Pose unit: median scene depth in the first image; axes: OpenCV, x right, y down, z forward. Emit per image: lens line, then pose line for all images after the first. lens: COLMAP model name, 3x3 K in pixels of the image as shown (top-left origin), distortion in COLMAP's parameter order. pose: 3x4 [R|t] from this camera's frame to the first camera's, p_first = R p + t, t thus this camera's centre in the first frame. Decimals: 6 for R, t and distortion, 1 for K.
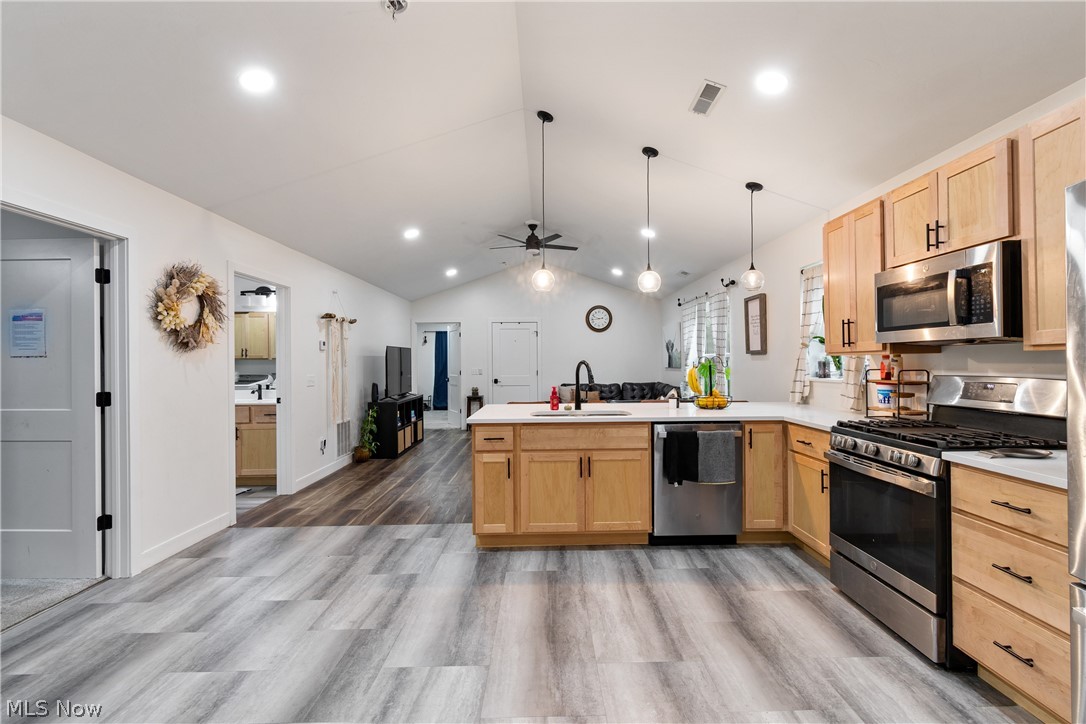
lens RADIAL K [[482.4, 0, 555.0], [0, 482.4, 360.6], [0, 0, 1]] dist [0.001106, -0.000750]
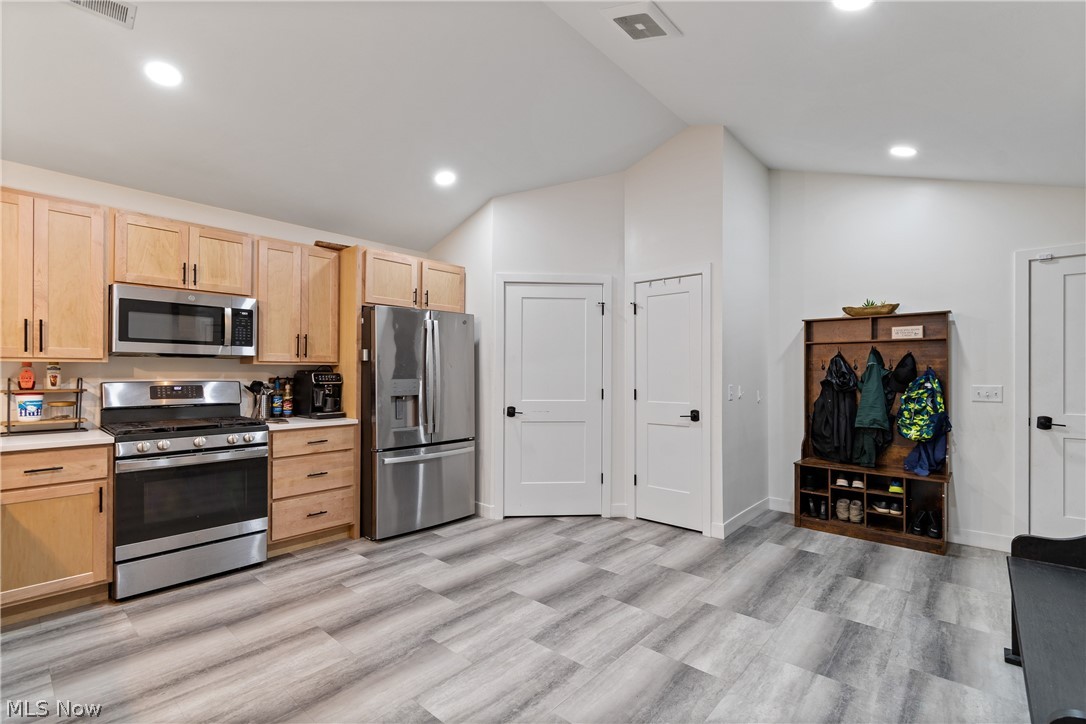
lens RADIAL K [[488.5, 0, 555.6], [0, 488.5, 370.8], [0, 0, 1]] dist [0.000334, -0.000725]
pose [[-0.740681, 0.006420, 0.671826, -0.611177], [-0.000285, 0.999951, -0.009871, 0.012107], [-0.671857, -0.007503, -0.740643, 0.955265]]
